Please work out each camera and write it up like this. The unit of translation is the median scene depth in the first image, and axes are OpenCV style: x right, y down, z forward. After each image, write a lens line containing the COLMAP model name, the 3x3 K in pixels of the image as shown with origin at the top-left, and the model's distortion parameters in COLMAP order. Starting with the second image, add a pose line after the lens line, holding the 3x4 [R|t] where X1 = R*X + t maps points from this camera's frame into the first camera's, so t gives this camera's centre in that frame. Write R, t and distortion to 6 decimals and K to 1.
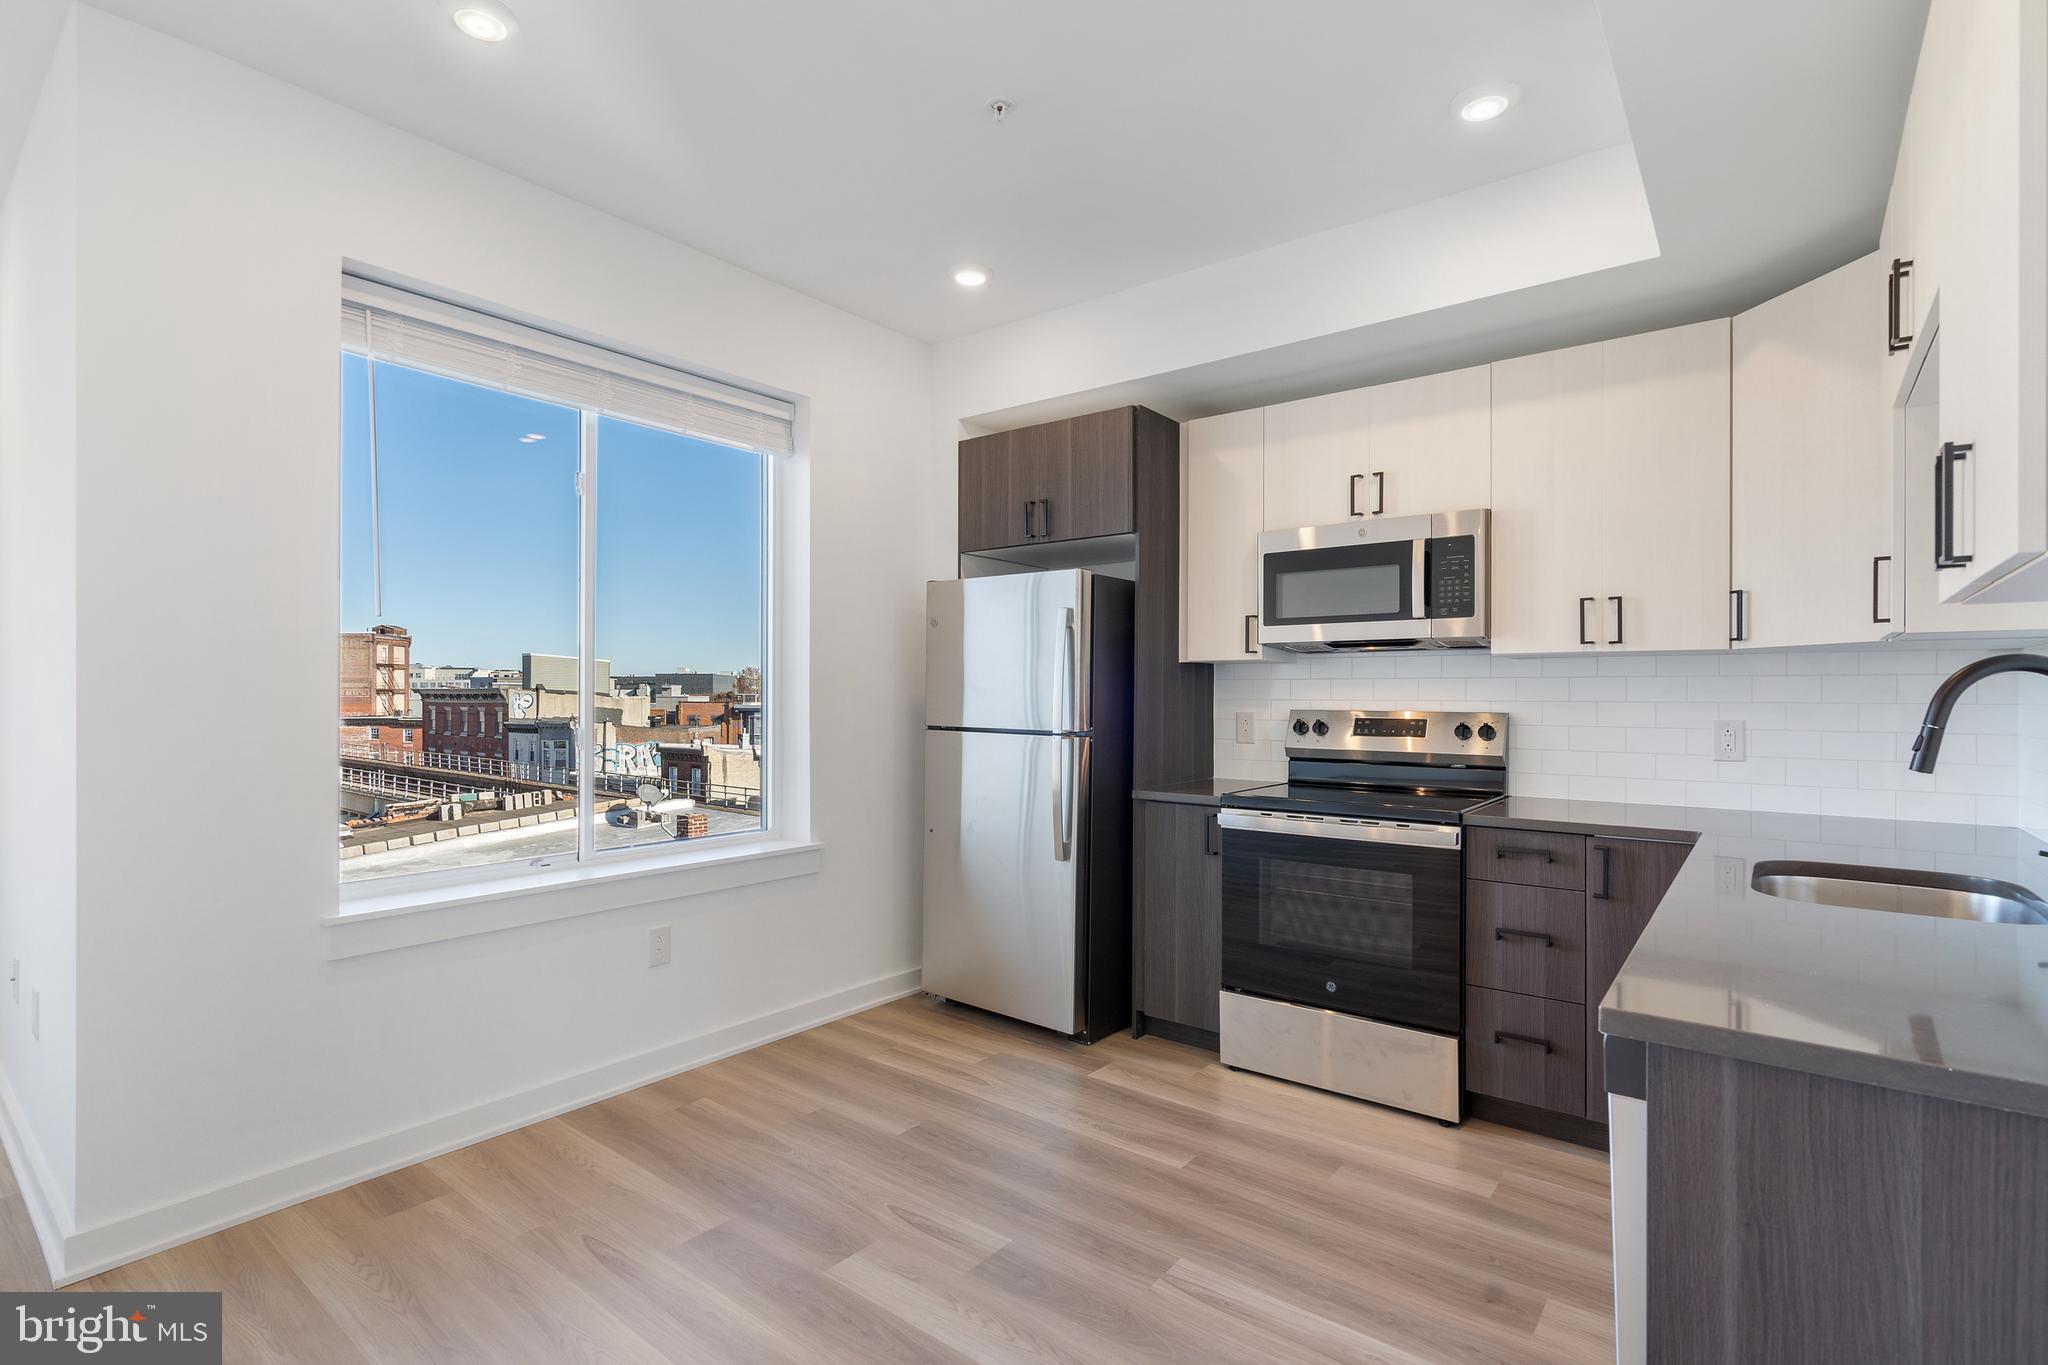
lens RADIAL K [[972.3, 0, 1018.2], [0, 972.3, 695.9], [0, 0, 1]] dist [-0.002450, -0.000206]
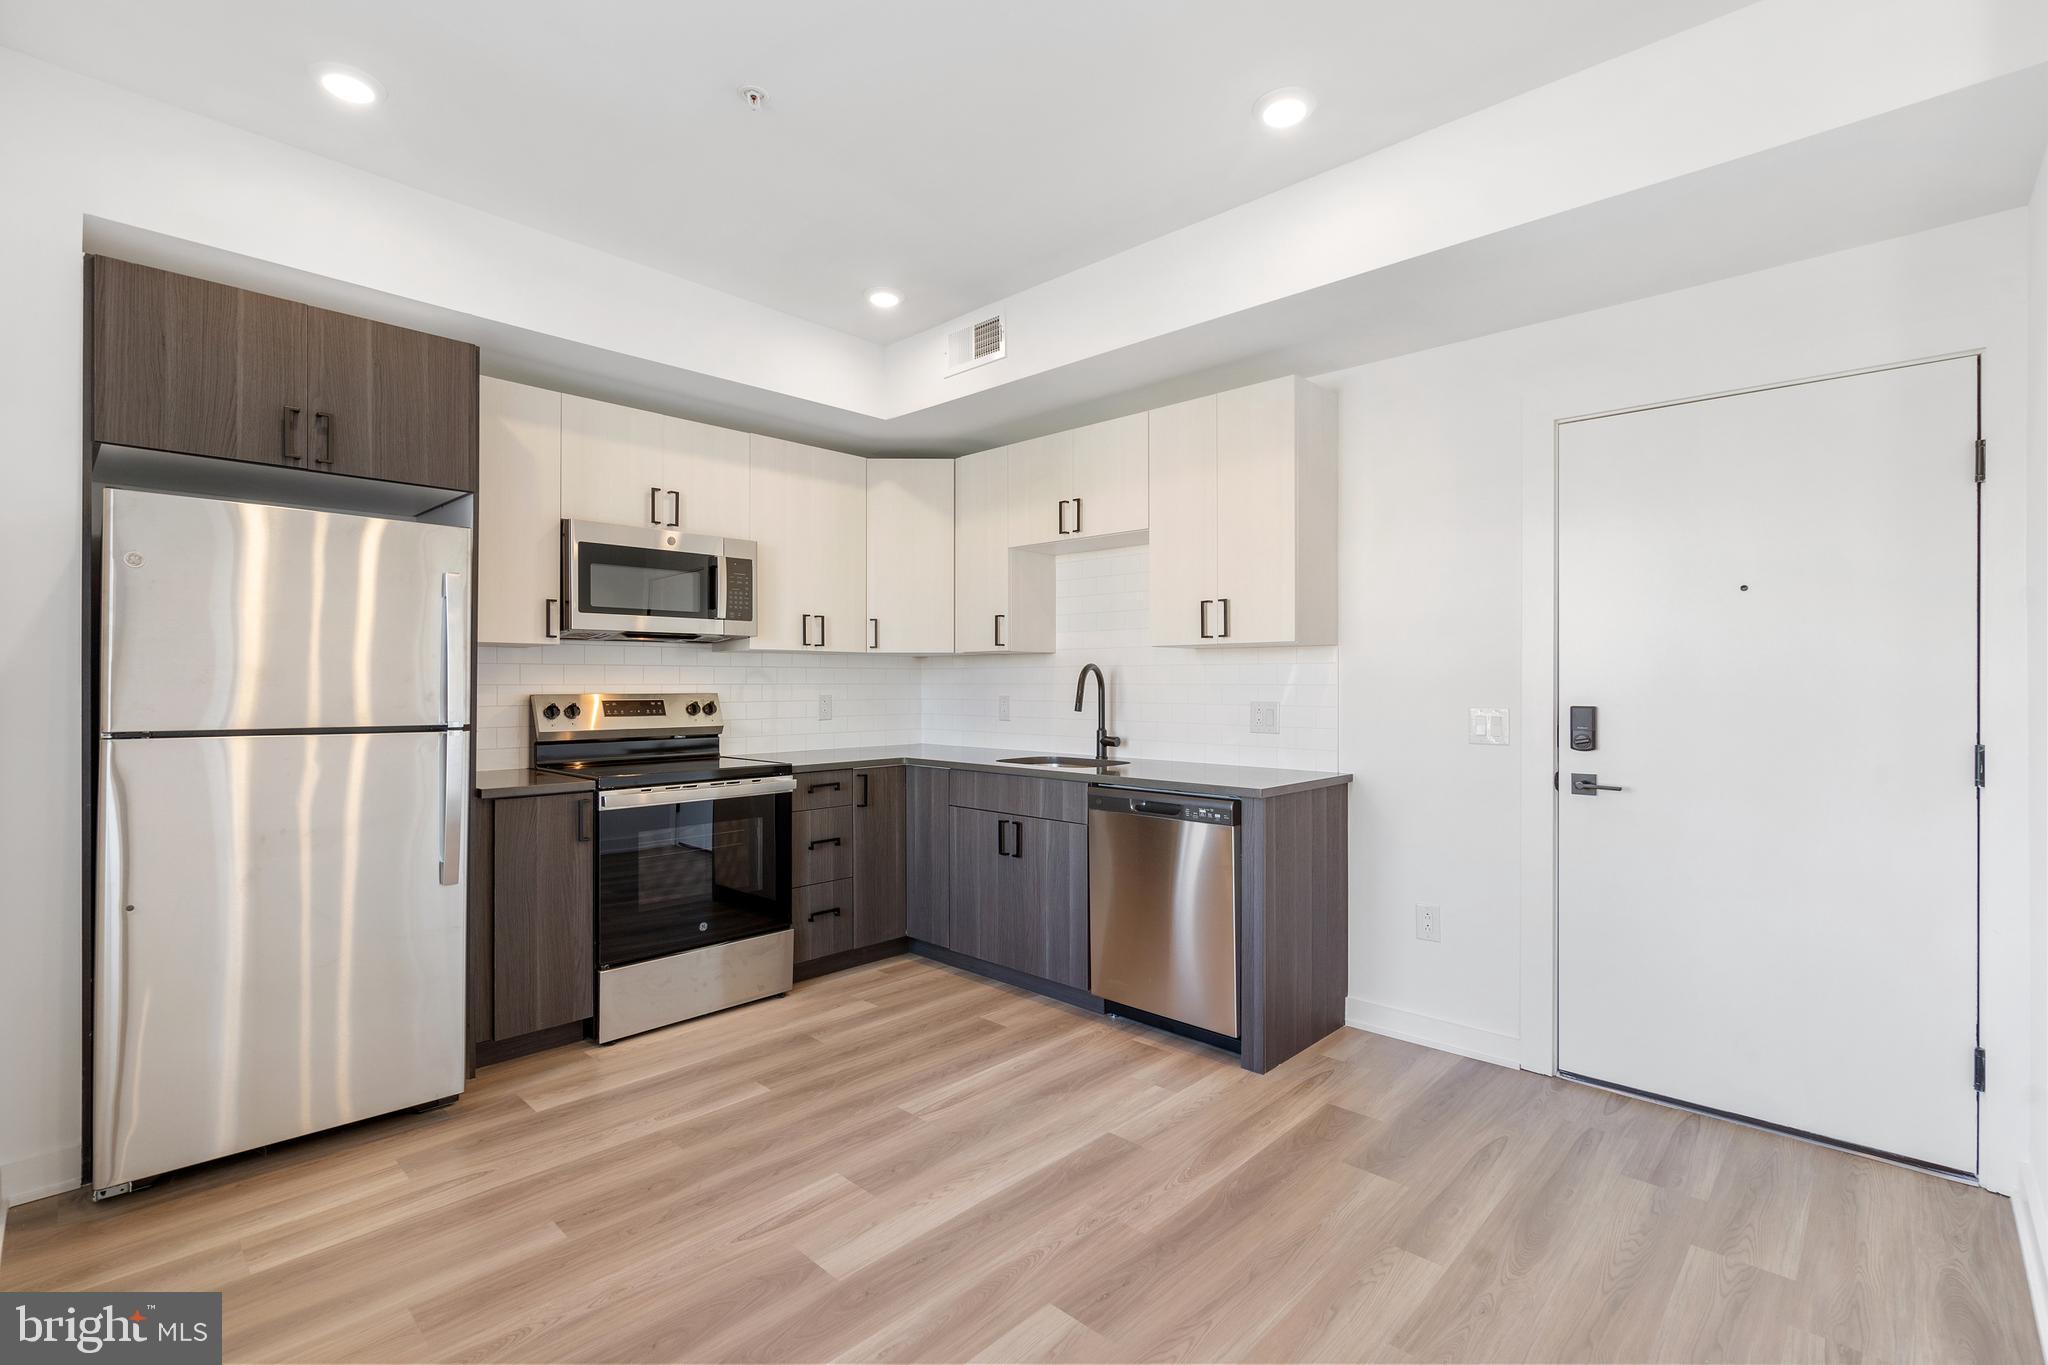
lens RADIAL K [[921.7, 0, 1024.0], [0, 921.7, 682.5], [0, 0, 1]] dist [0.000294, 0.000301]
pose [[0.091048, -0.005131, 0.995833, -0.758752], [0.001145, 0.999987, 0.005047, -0.002963], [-0.995846, 0.000681, 0.091053, 0.509518]]
